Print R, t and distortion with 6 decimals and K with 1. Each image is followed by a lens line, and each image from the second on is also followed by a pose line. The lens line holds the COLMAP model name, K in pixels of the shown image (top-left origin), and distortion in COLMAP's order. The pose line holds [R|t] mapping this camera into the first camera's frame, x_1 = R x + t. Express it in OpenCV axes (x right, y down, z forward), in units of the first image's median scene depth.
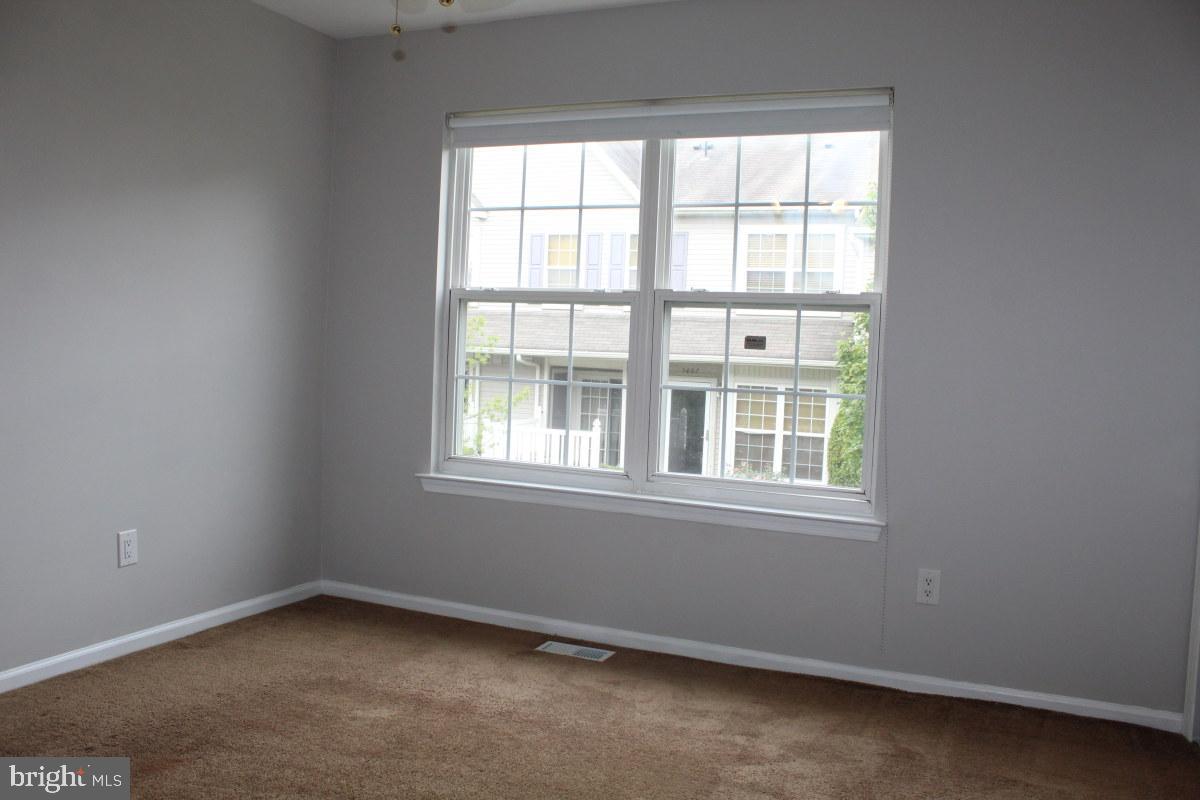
lens RADIAL K [[999.7, 0, 600.0], [0, 999.7, 400.0], [0, 0, 1]] dist [-0.164935, 0.141145]
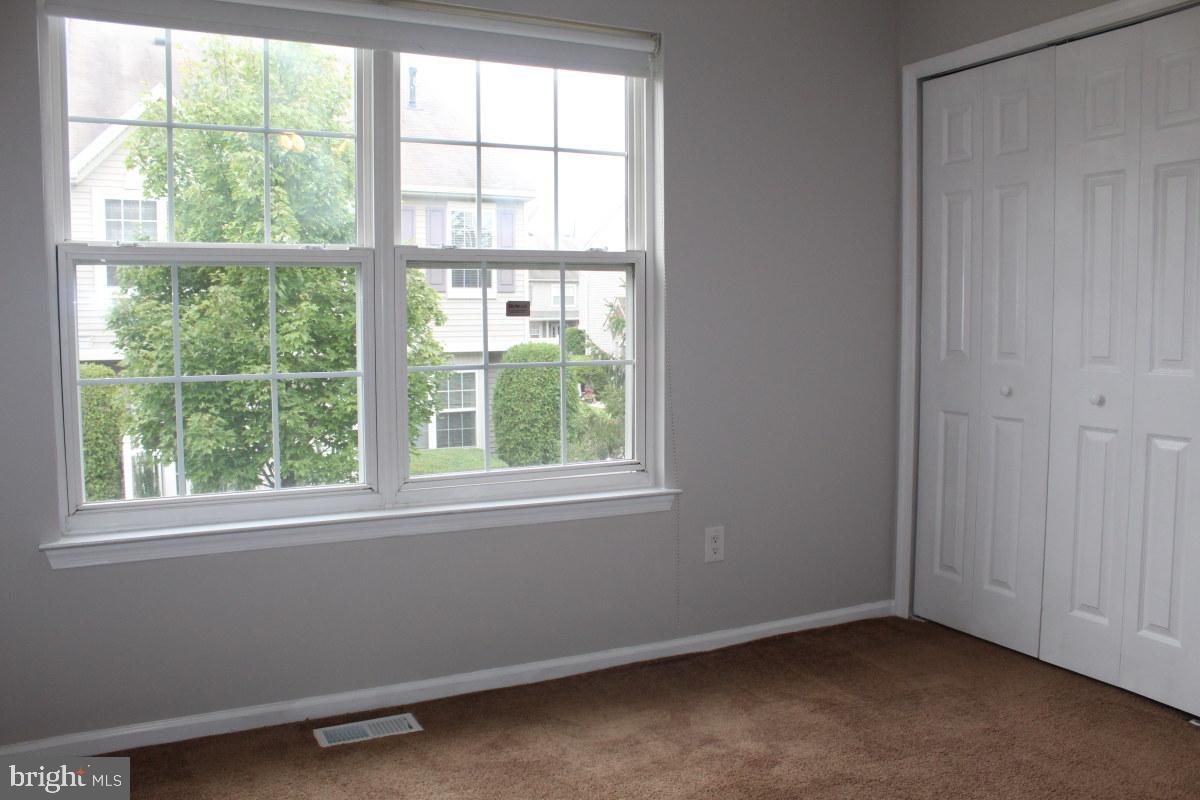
lens RADIAL K [[1052.8, 0, 600.0], [0, 1052.8, 383.2], [0, 0, 1]] dist [-0.173780, 0.176412]
pose [[0.621553, -0.103800, 0.776465, -0.549396], [0.060492, 0.994583, 0.084535, -0.071537], [-0.781033, -0.005572, 0.624464, 0.413595]]
